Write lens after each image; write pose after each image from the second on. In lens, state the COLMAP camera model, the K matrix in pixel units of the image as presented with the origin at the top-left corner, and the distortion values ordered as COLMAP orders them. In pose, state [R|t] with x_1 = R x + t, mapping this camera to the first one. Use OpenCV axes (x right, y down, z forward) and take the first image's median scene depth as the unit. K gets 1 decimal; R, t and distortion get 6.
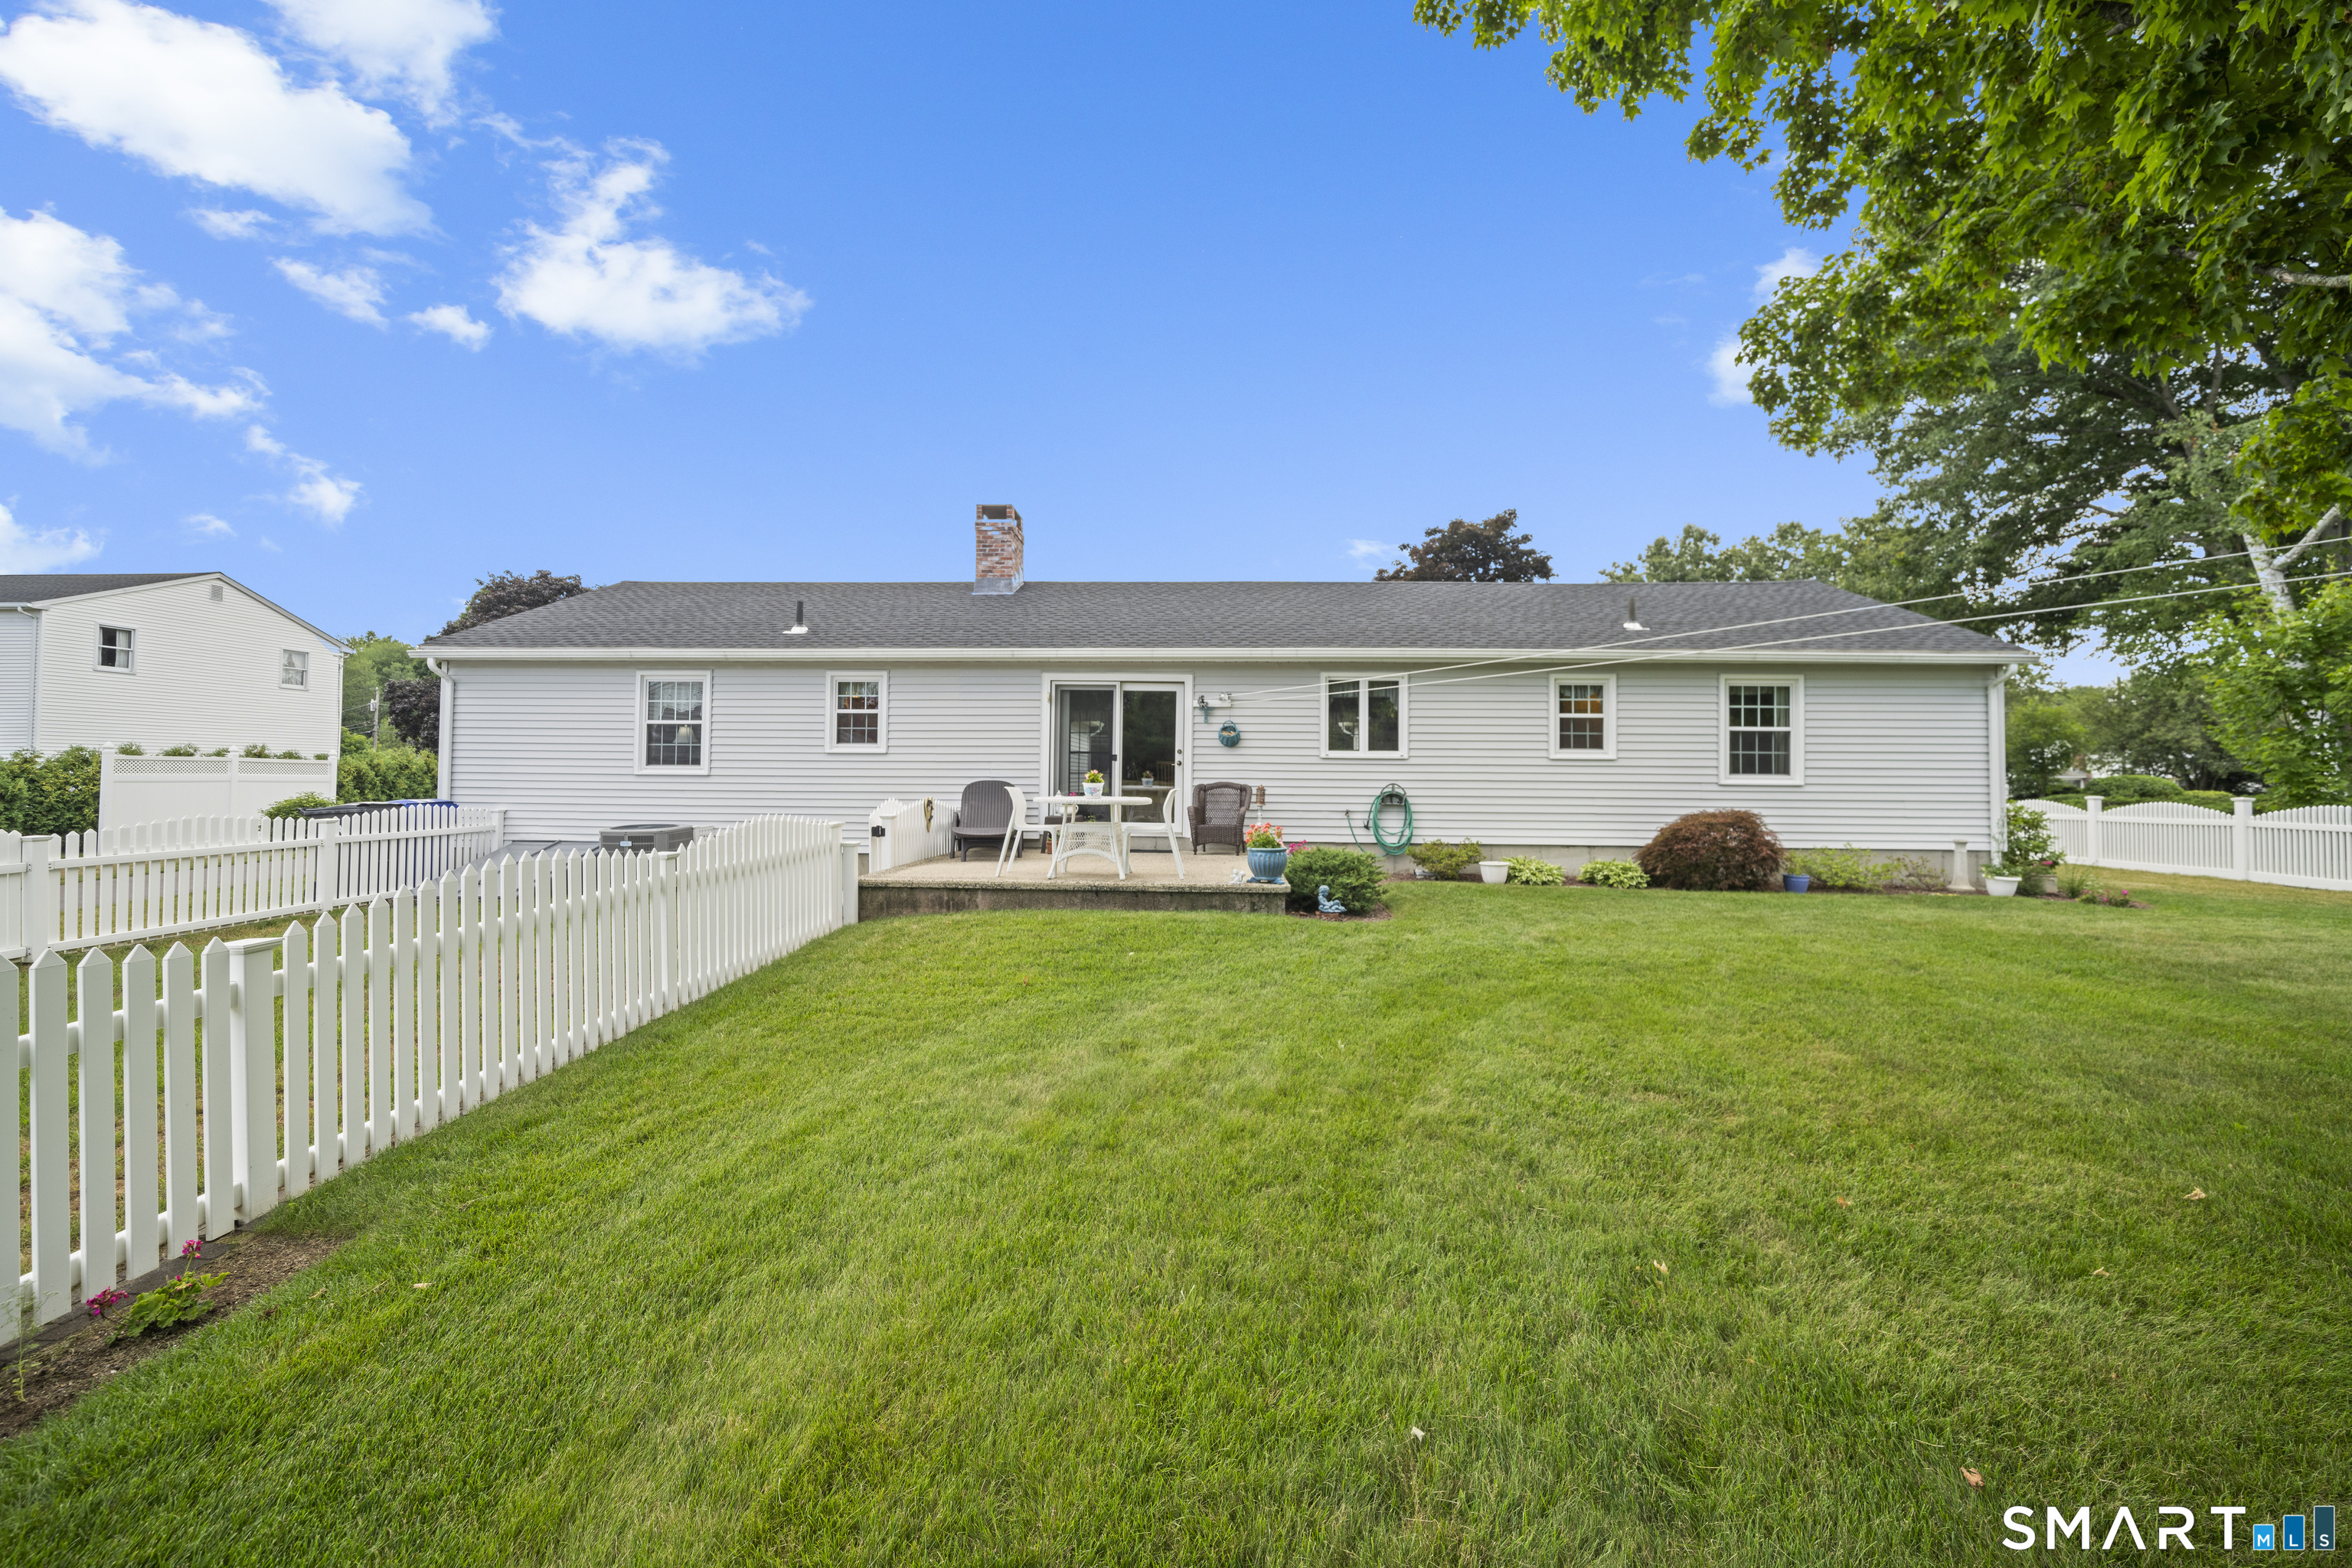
lens RADIAL K [[877.3, 0, 1170.1], [0, 877.3, 783.1], [0, 0, 1]] dist [-0.000057, -0.000206]
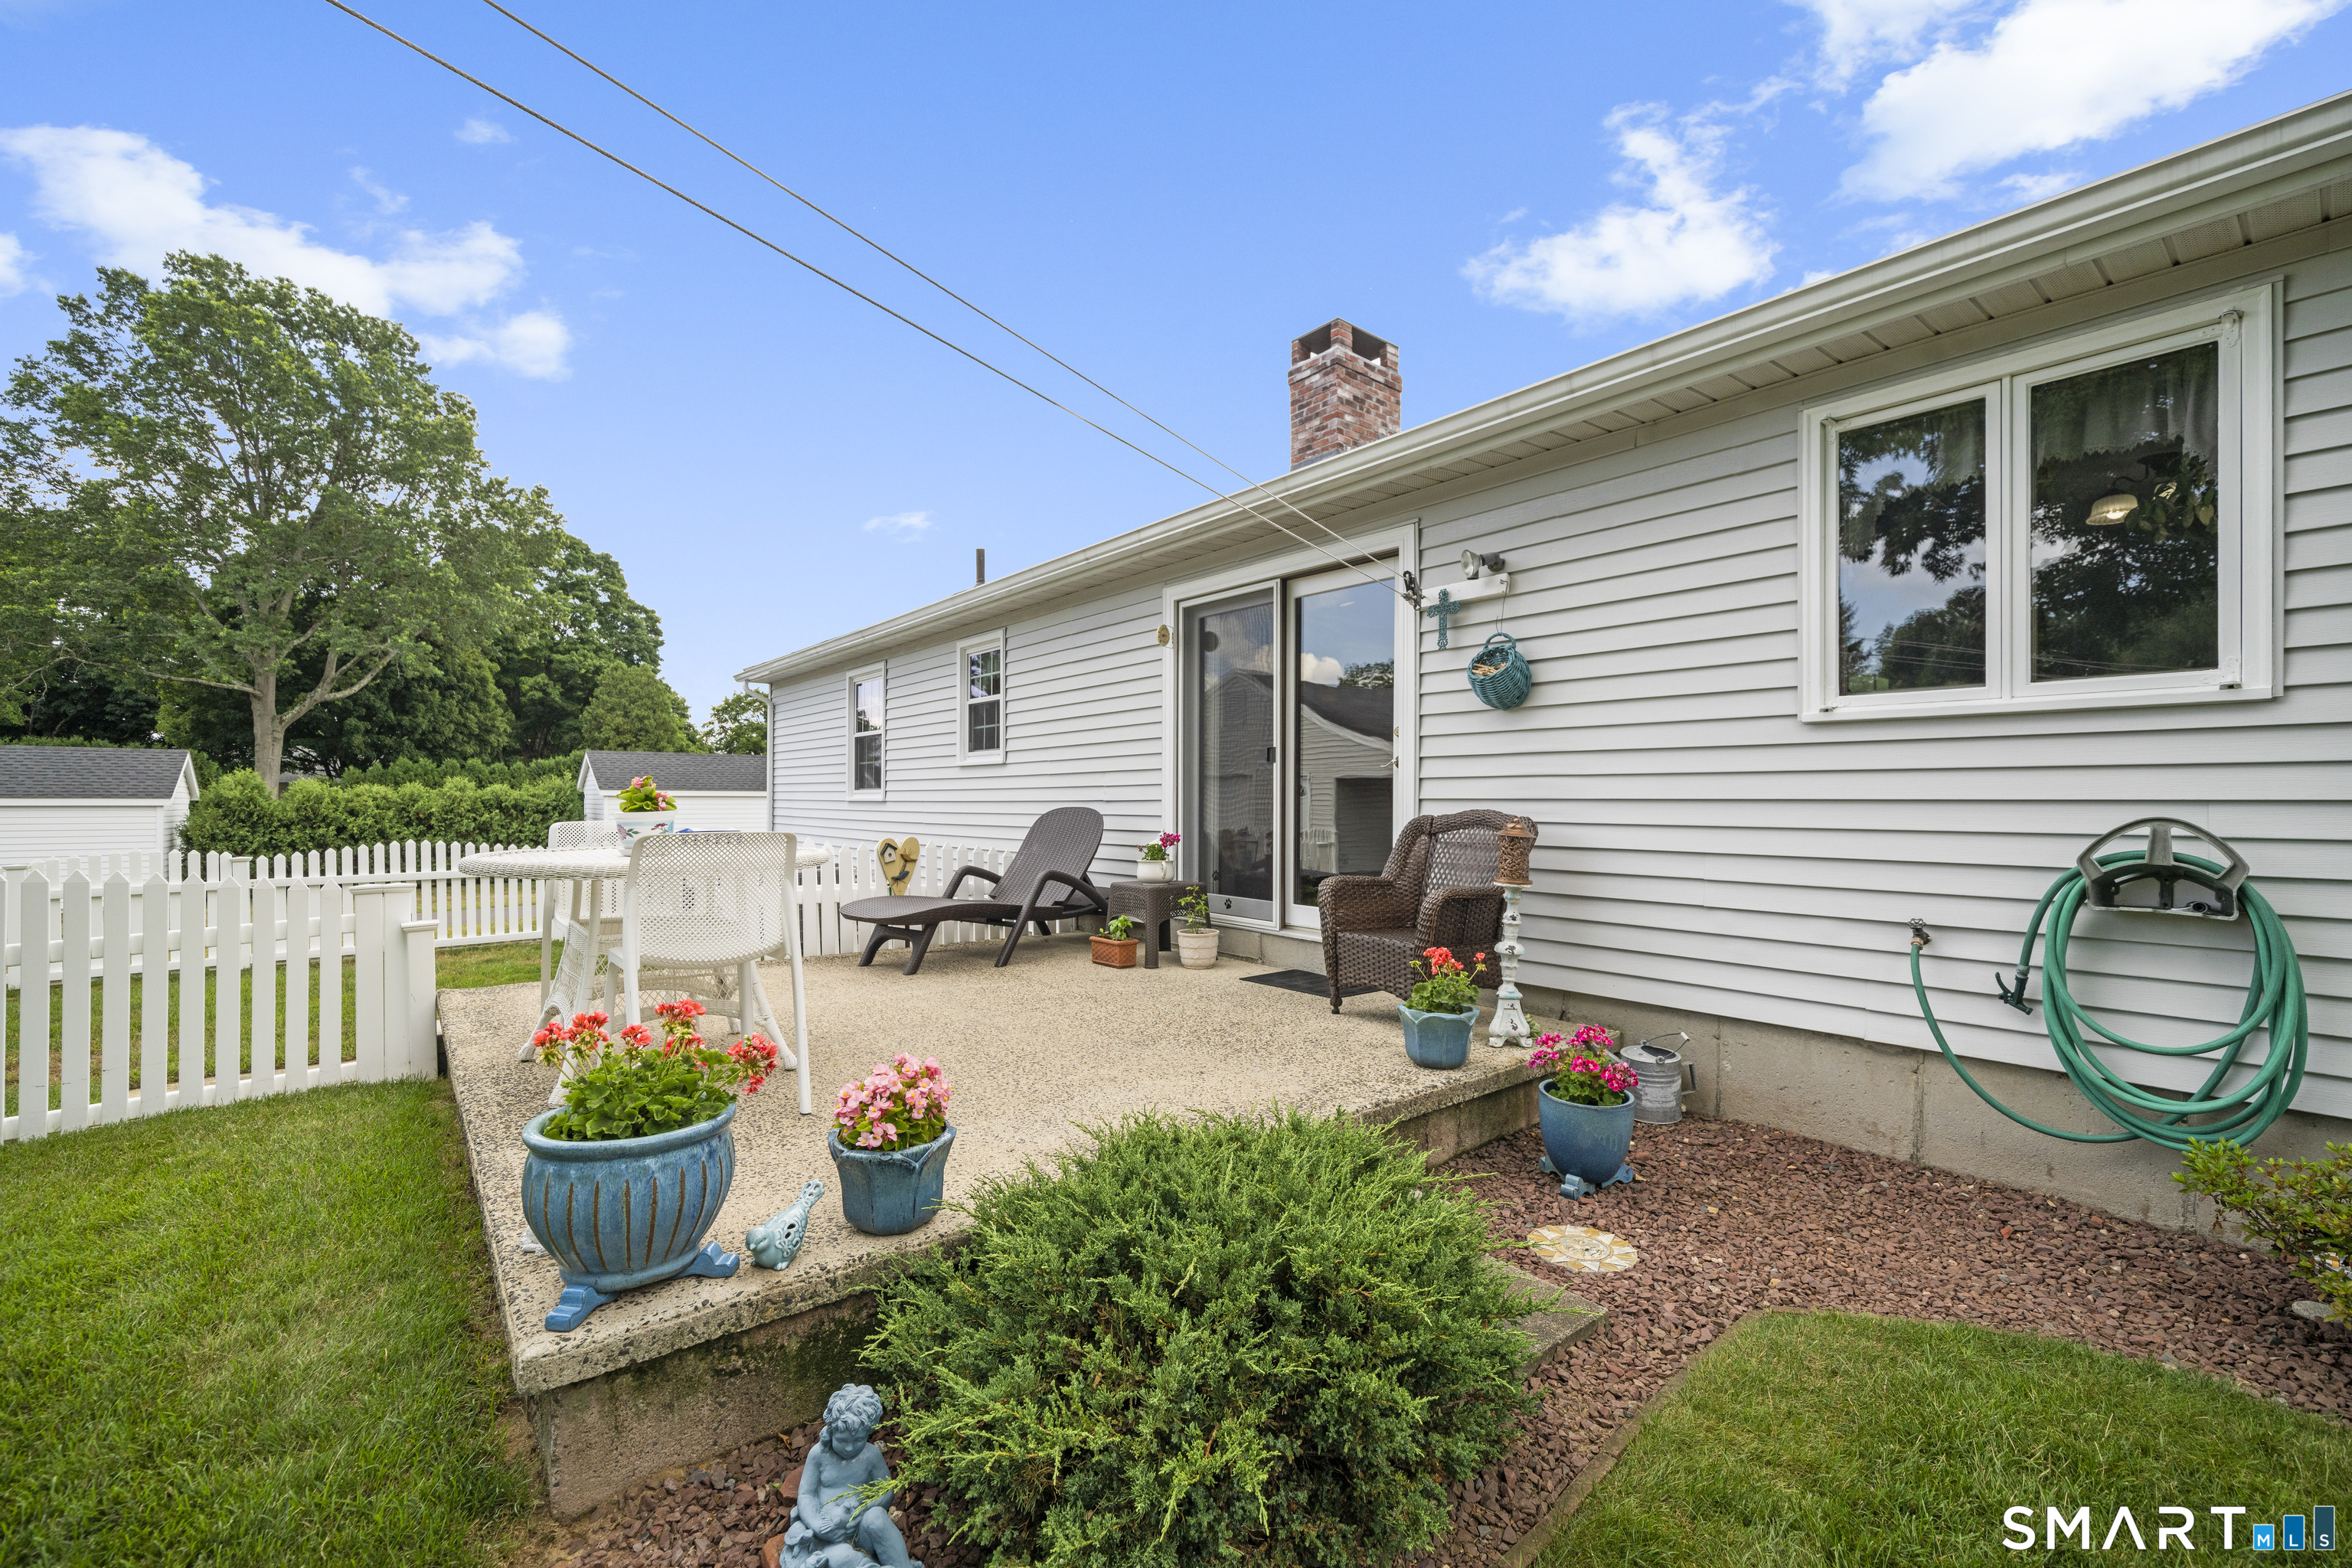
lens RADIAL K [[952.4, 0, 1180.3], [0, 952.4, 803.9], [0, 0, 1]] dist [-0.001351, -0.000243]
pose [[0.678976, -0.003163, -0.734154, 0.258650], [0.002250, 0.999995, -0.002227, -0.002909], [0.734157, -0.000140, 0.678979, 0.652126]]
